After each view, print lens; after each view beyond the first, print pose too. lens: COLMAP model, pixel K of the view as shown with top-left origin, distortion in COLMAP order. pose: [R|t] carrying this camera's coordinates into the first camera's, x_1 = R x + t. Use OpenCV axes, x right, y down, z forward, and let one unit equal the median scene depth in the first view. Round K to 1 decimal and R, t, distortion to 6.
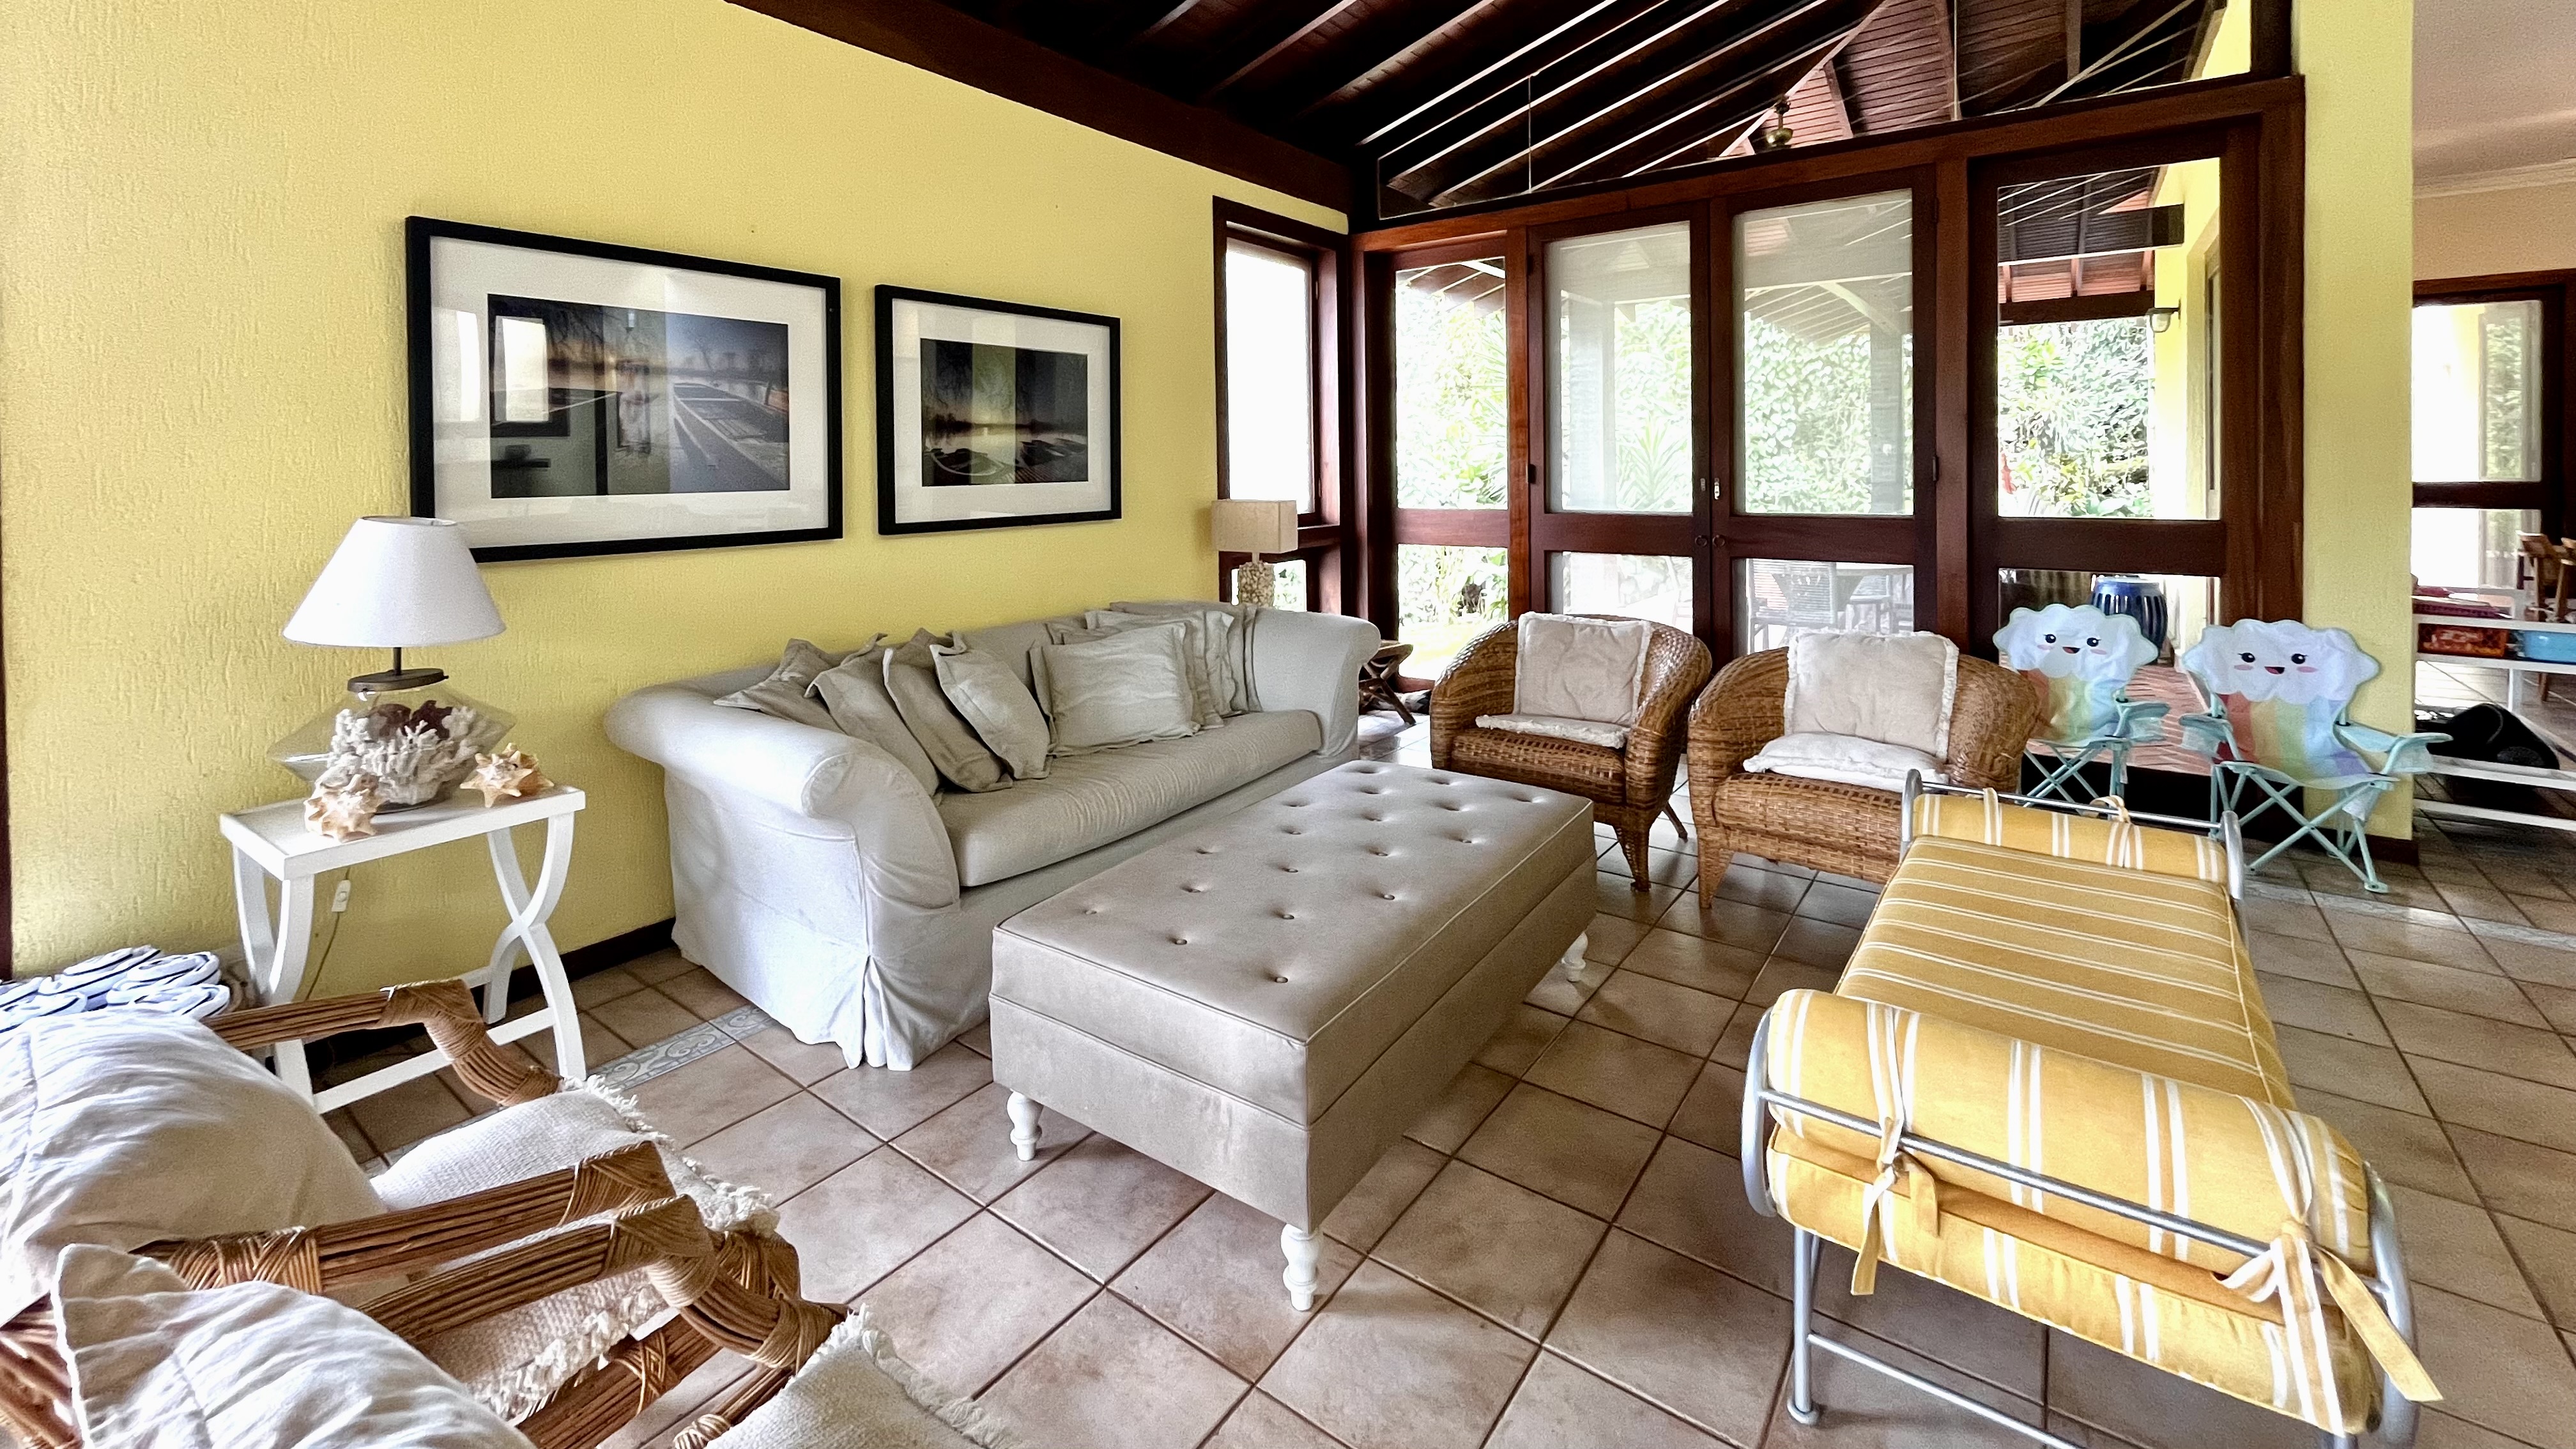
lens RADIAL K [[1069.8, 0, 1300.2], [0, 1069.8, 489.7], [0, 0, 1]] dist [0.000267, 0.000093]
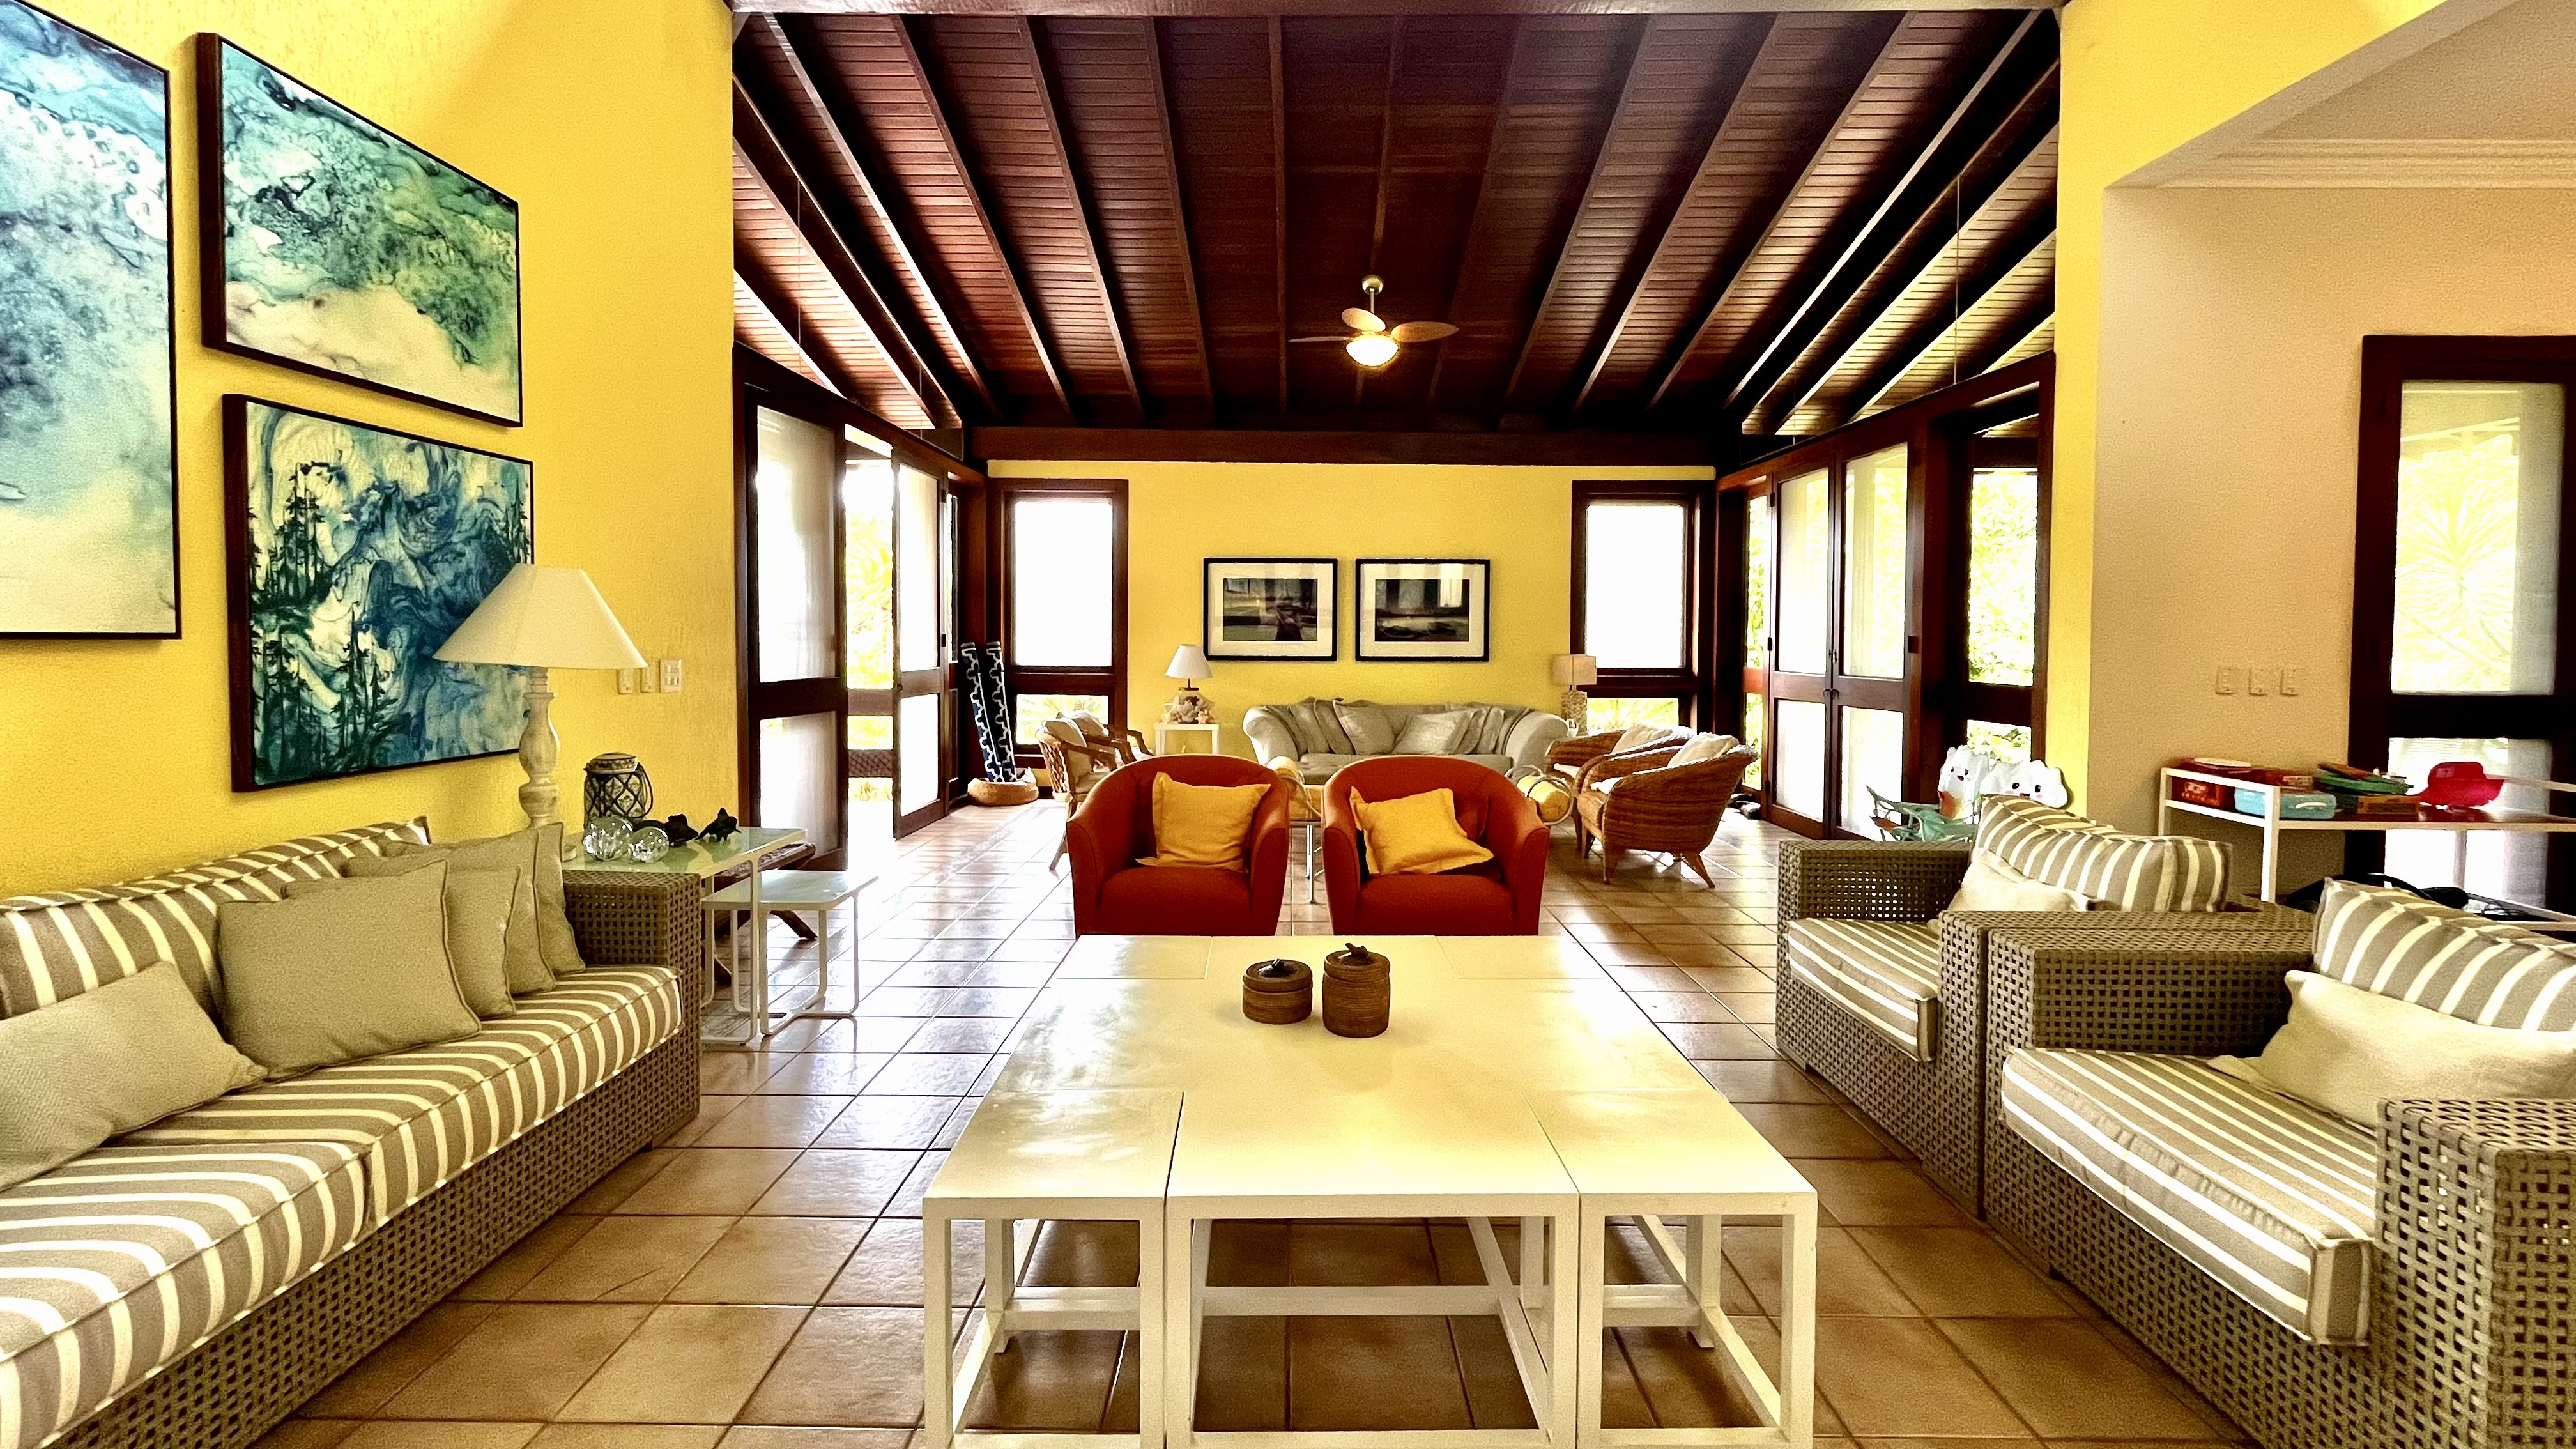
lens RADIAL K [[1061.3, 0, 1289.8], [0, 1061.3, 708.2], [0, 0, 1]] dist [0.000351, 0.000051]
pose [[0.582058, 0.068332, -0.810271, 1.509736], [-0.031015, 0.997603, 0.061850, 0.004437], [0.812556, -0.010870, 0.582782, -0.546815]]
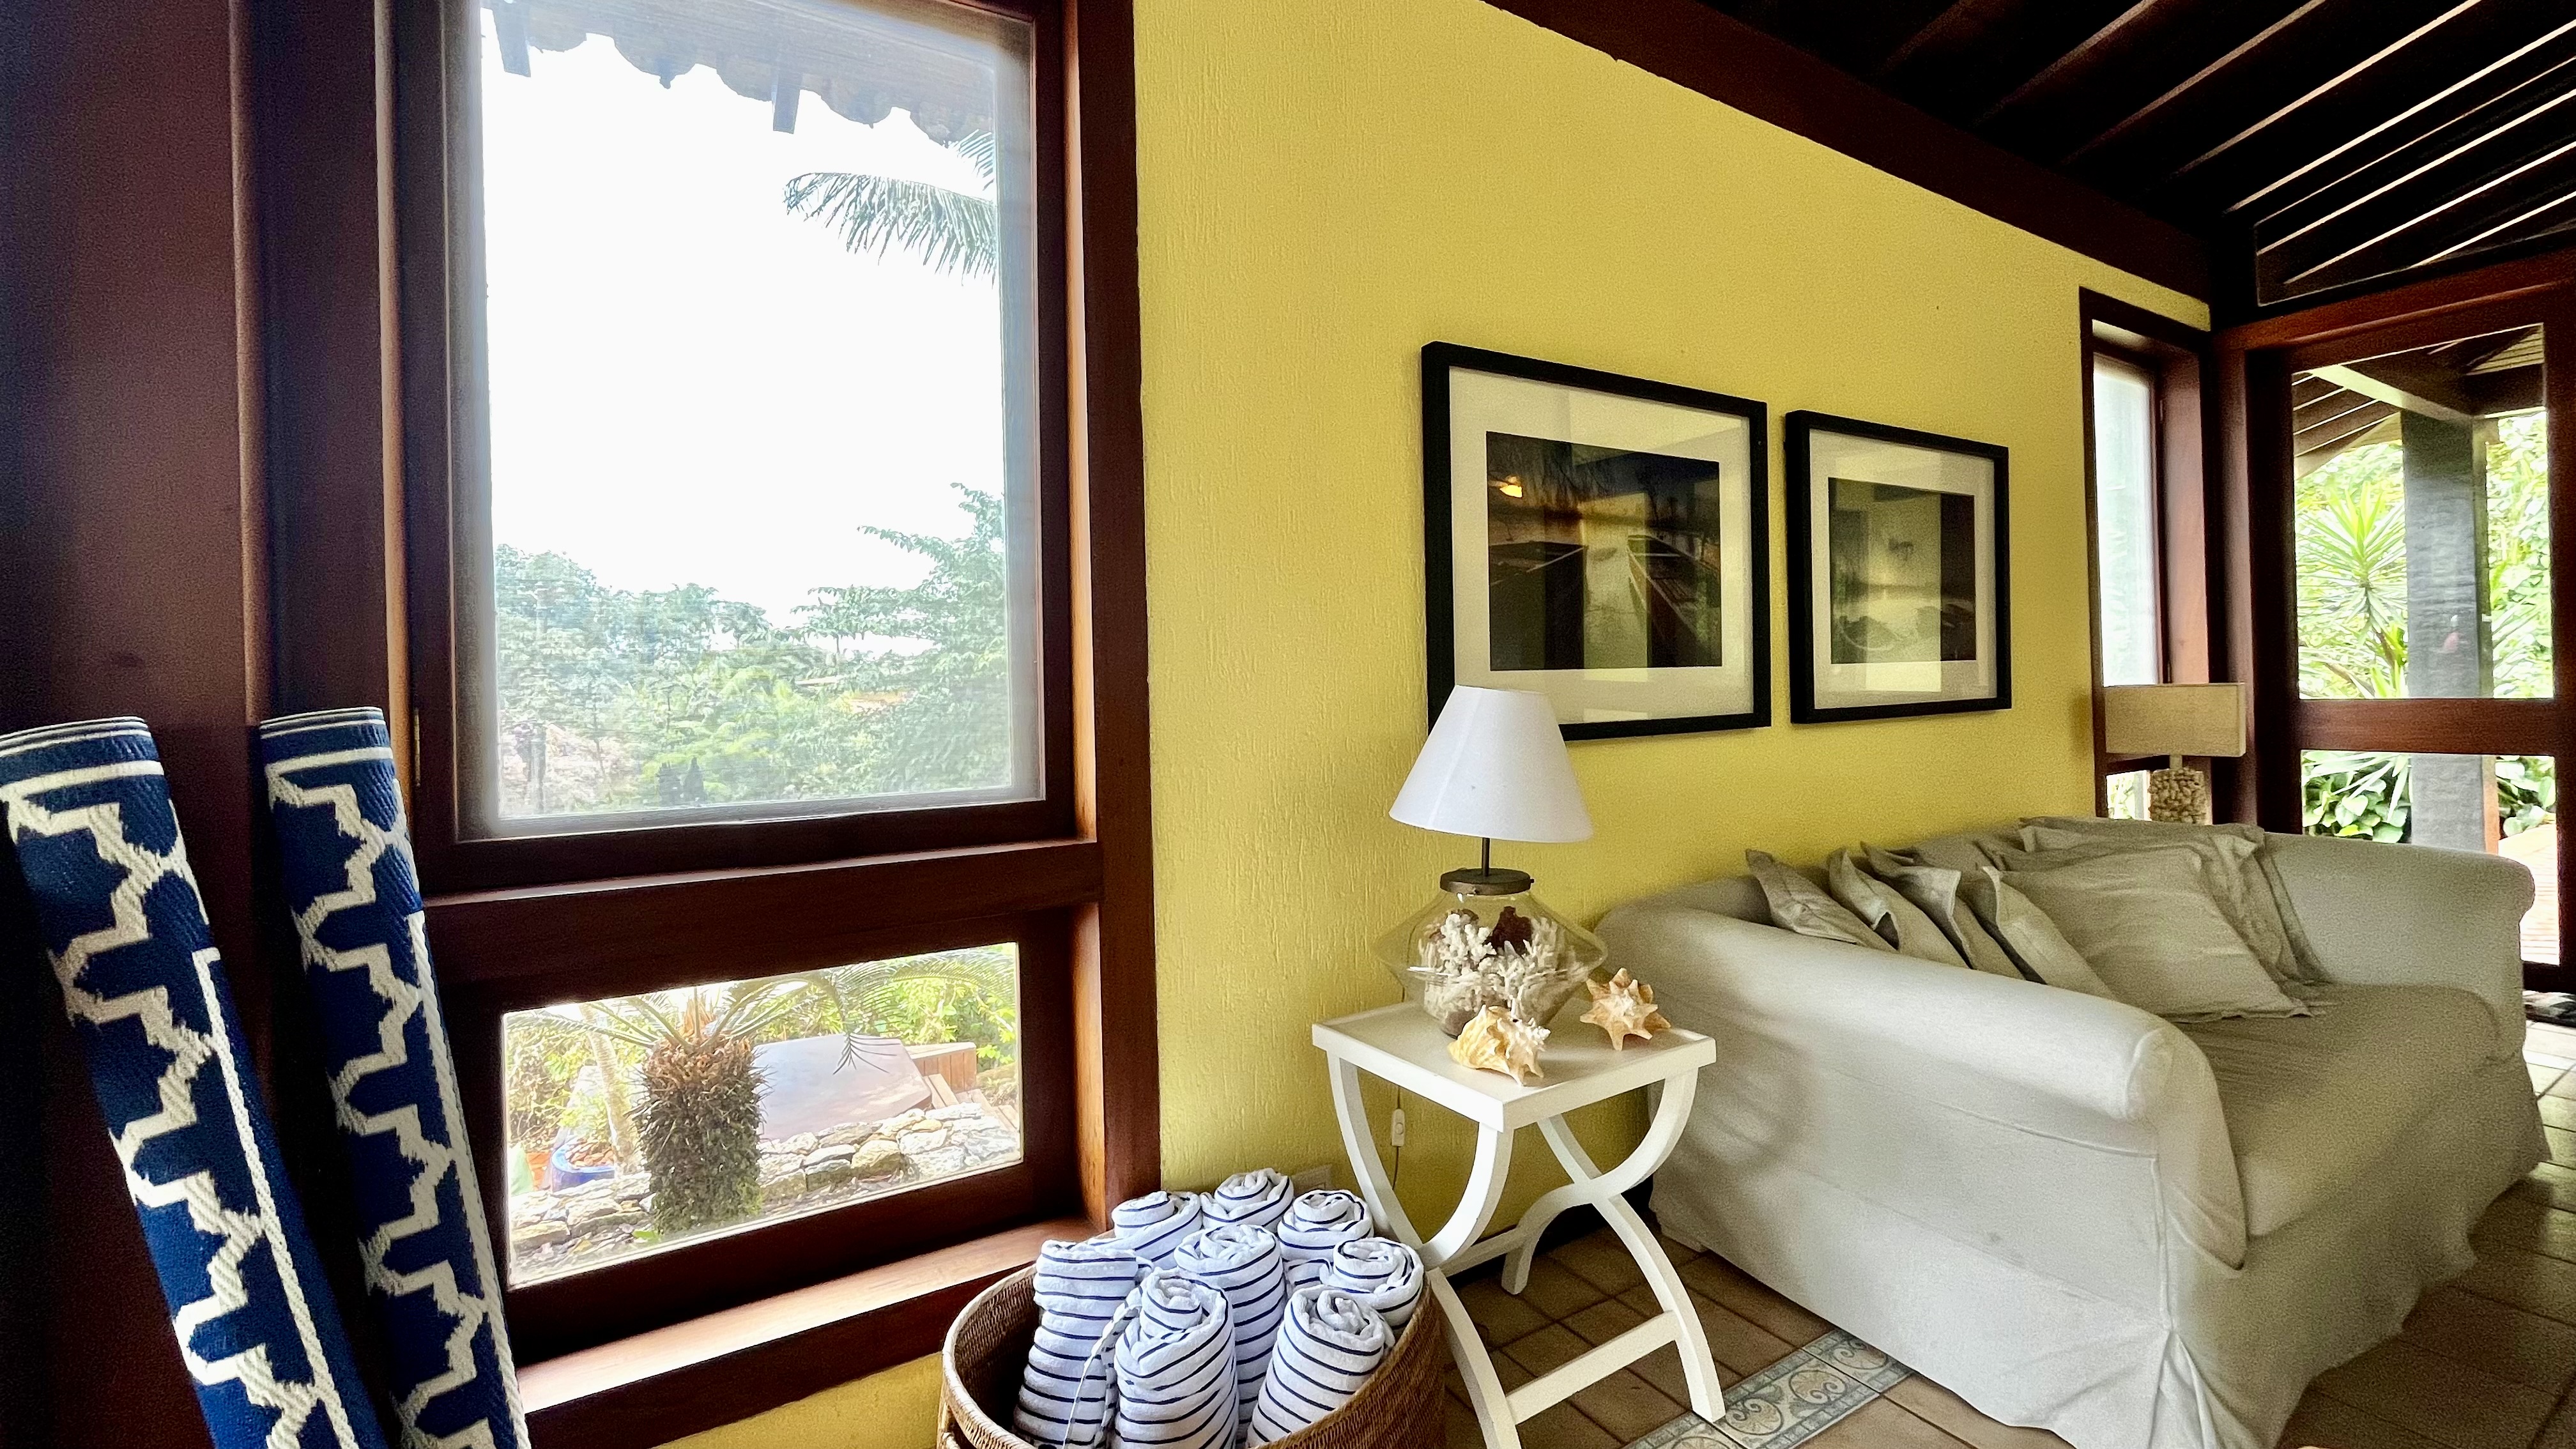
lens RADIAL K [[1061.3, 0, 1289.8], [0, 1061.3, 708.2], [0, 0, 1]] dist [0.000351, 0.000051]
pose [[0.925095, -0.005574, -0.379694, -0.441232], [0.007199, 0.999970, 0.002860, 0.026202], [0.379667, -0.005379, 0.925108, 0.118961]]
